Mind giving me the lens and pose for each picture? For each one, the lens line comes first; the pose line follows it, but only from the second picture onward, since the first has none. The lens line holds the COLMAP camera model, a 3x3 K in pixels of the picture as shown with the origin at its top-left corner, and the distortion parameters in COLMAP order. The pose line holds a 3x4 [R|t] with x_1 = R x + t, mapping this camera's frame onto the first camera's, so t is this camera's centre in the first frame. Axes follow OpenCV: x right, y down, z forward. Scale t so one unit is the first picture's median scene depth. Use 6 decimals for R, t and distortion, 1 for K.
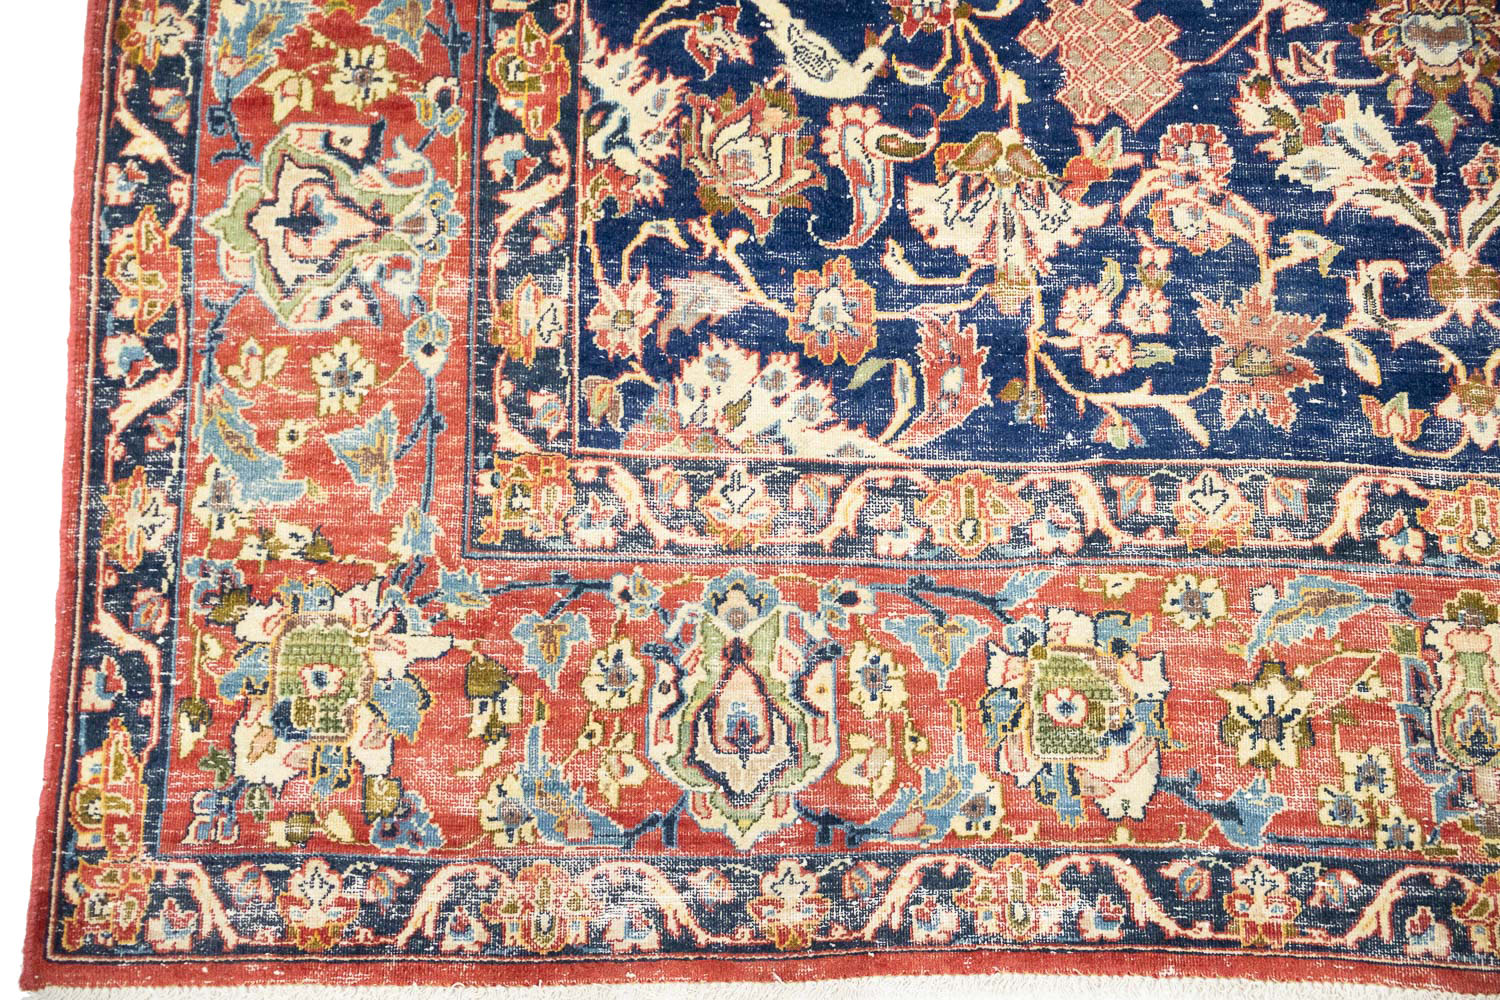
lens RADIAL K [[1235.9, 0, 737.9], [0, 1235.9, 515.9], [0, 0, 1]] dist [-0.006947, 0.007741]
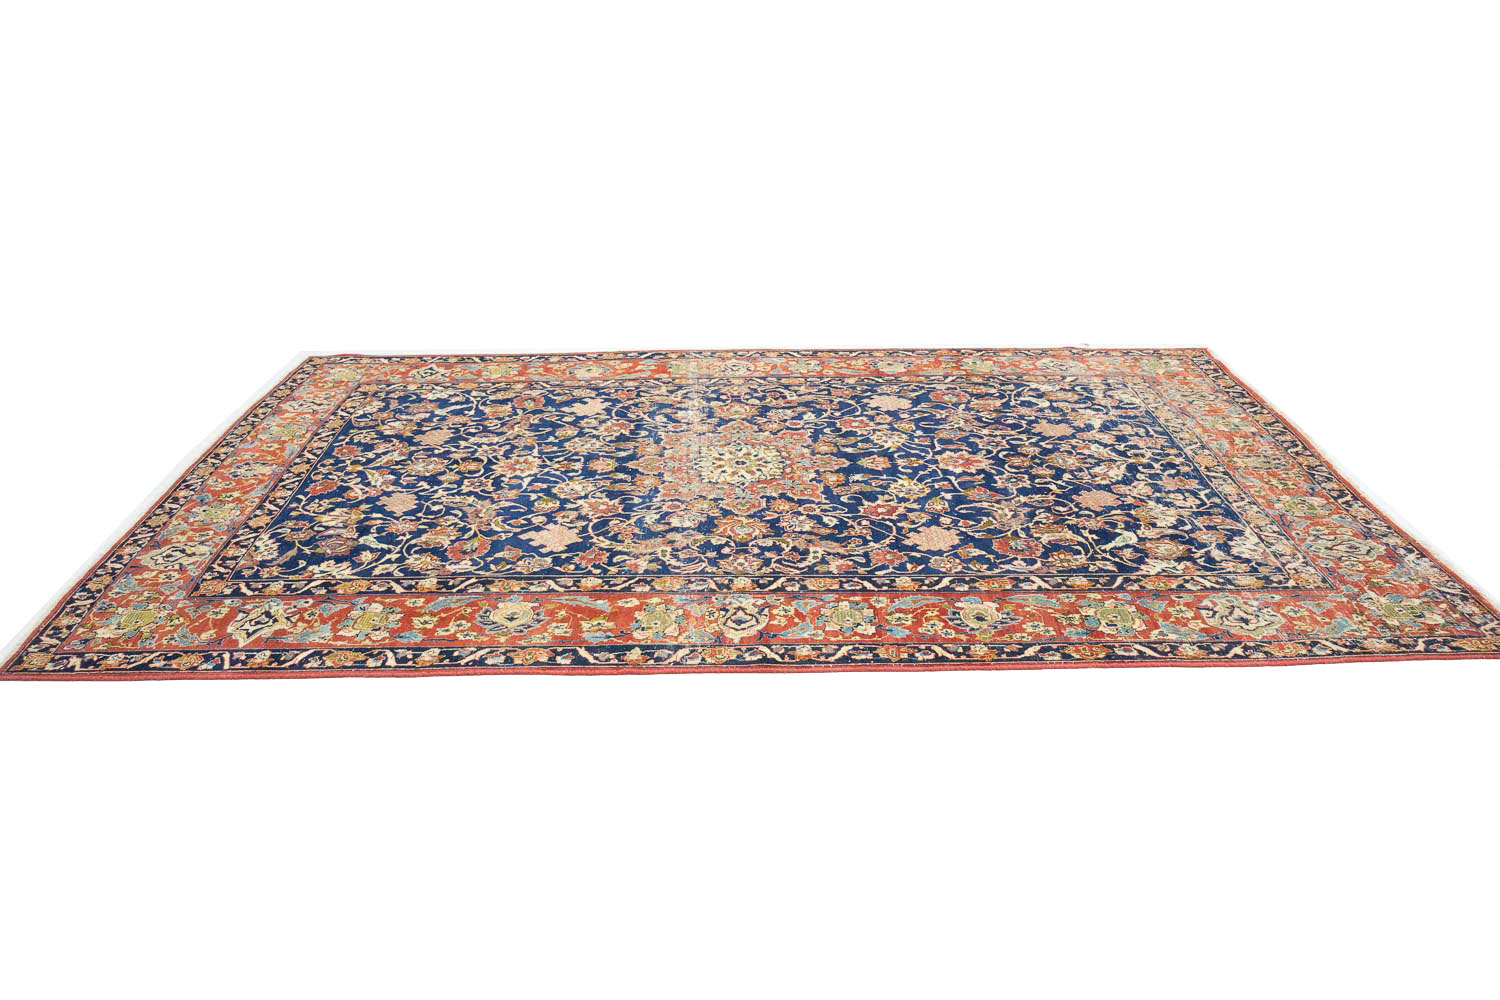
lens RADIAL K [[1235.9, 0, 727.5], [0, 1235.9, 524.0], [0, 0, 1]] dist [-0.006947, 0.007741]
pose [[-0.007929, -0.425784, 0.904790, -2.829355], [0.985993, 0.147419, 0.078014, -1.671618], [-0.166600, 0.892735, 0.418651, -0.156935]]
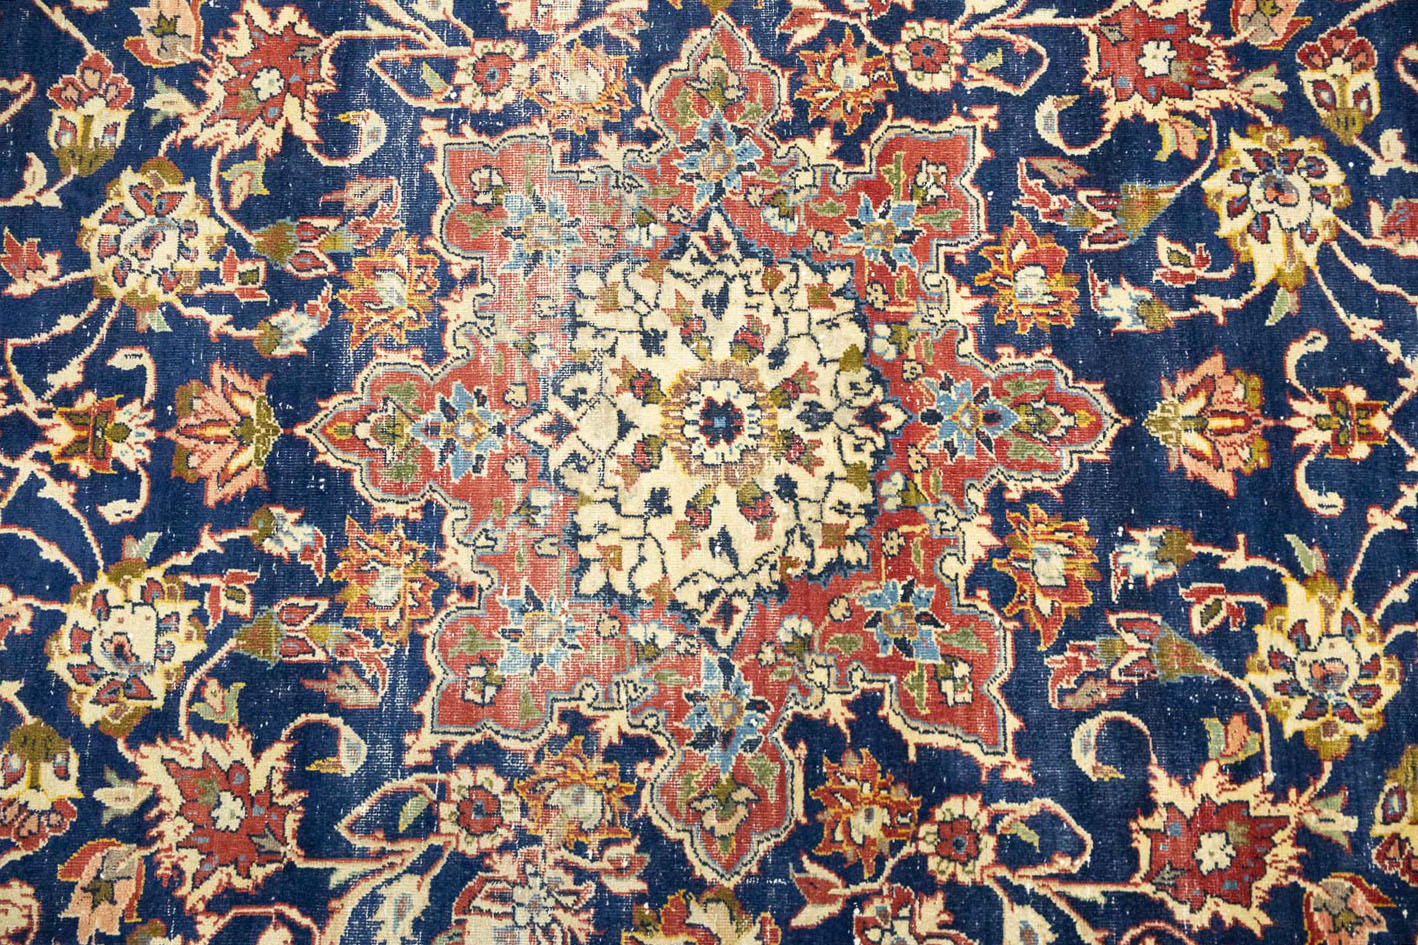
lens RADIAL K [[1168.4, 0, 702.4], [0, 1168.4, 474.2], [0, 0, 1]] dist [-0.006947, 0.007741]
pose [[0.001178, -0.986790, 0.161998, 0.407364], [0.987232, 0.026952, 0.156995, -1.536031], [-0.159288, 0.159745, 0.974222, 0.295360]]
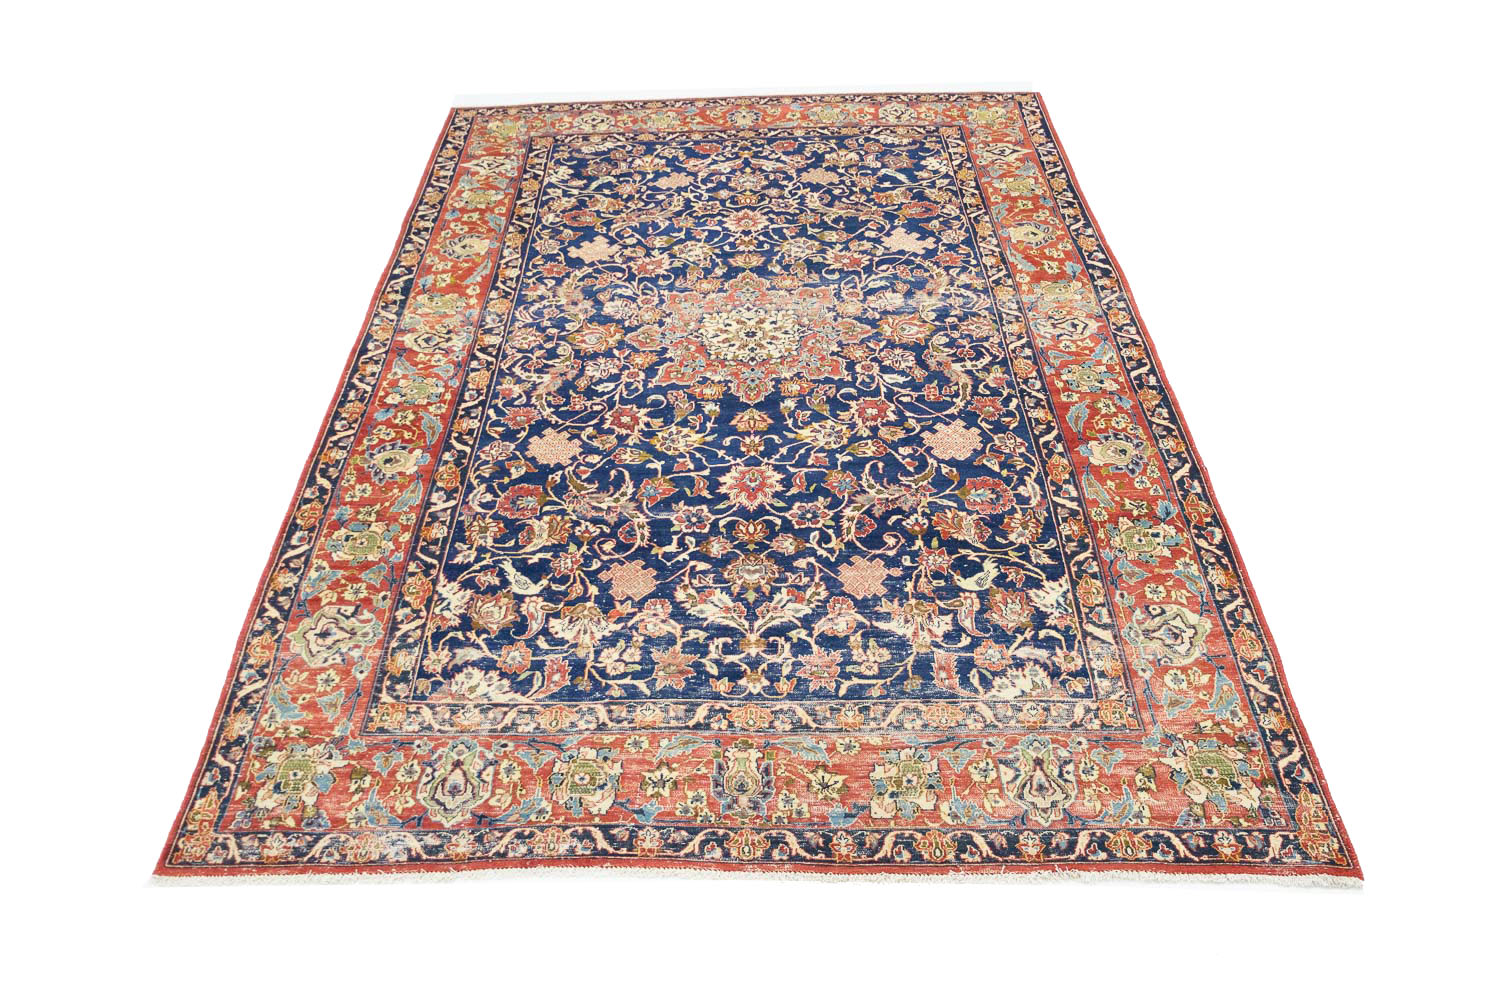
lens RADIAL K [[1235.9, 0, 732.1], [0, 1235.9, 496.9], [0, 0, 1]] dist [-0.006947, 0.007741]
pose [[0.999519, -0.021547, -0.022285, 0.621700], [0.003087, 0.784523, -0.620092, 1.235565], [0.030844, 0.619725, 0.784213, -1.307519]]
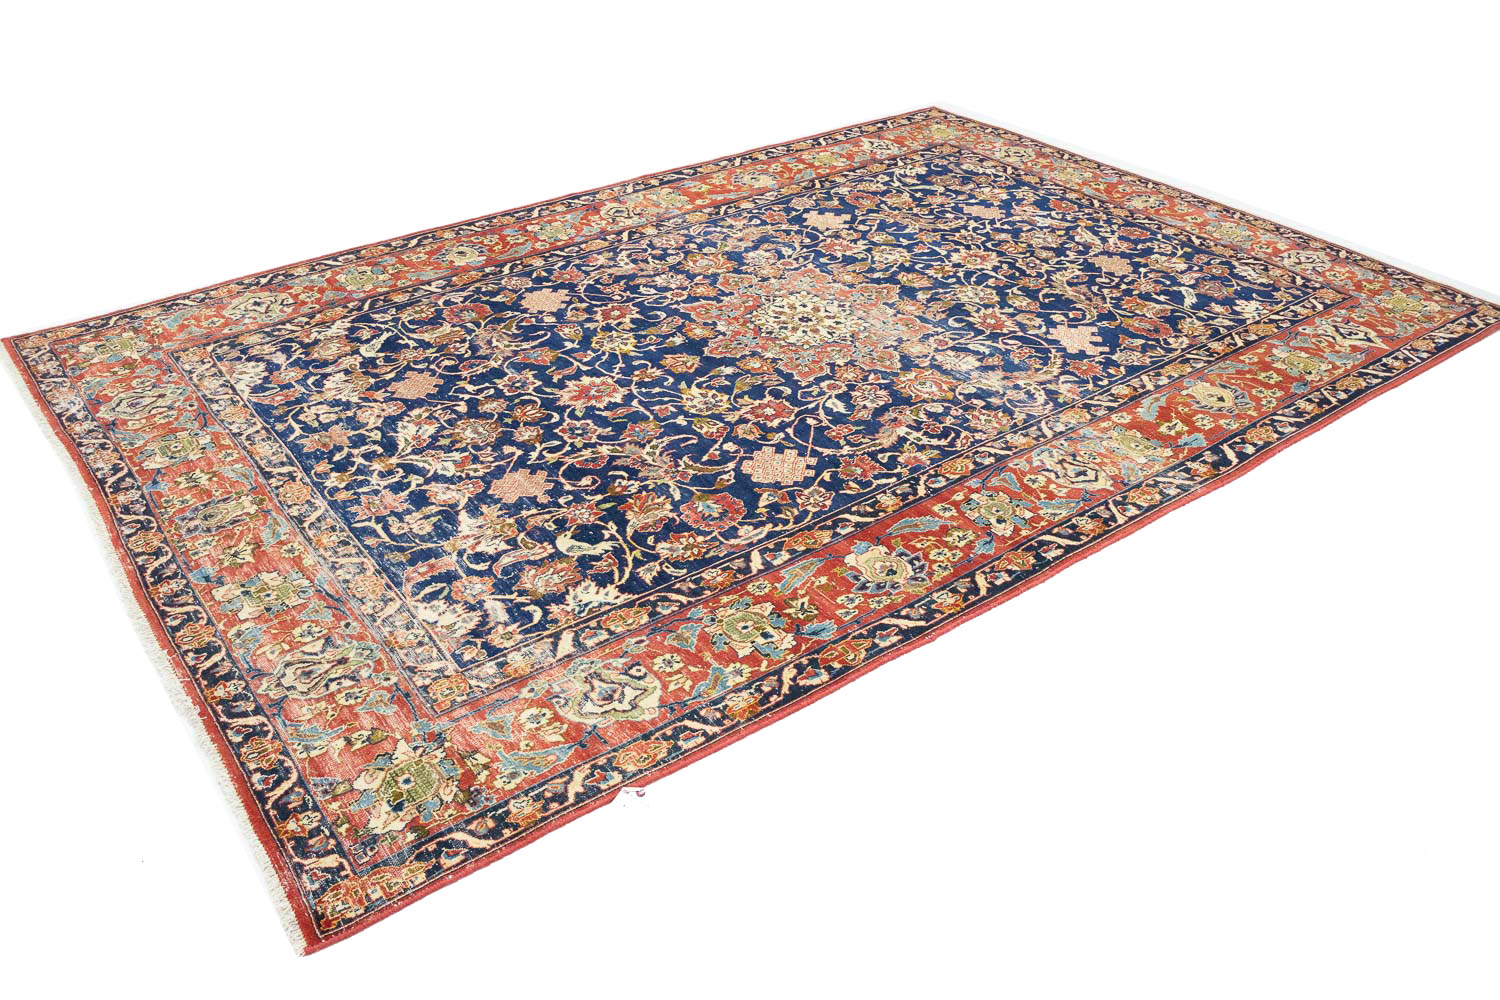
lens RADIAL K [[1235.9, 0, 739.6], [0, 1235.9, 494.1], [0, 0, 1]] dist [-0.006947, 0.007741]
pose [[0.604615, 0.453045, -0.655127, 2.882590], [-0.785711, 0.474256, -0.397165, 0.305688], [0.130764, 0.754872, 0.642704, -0.573544]]
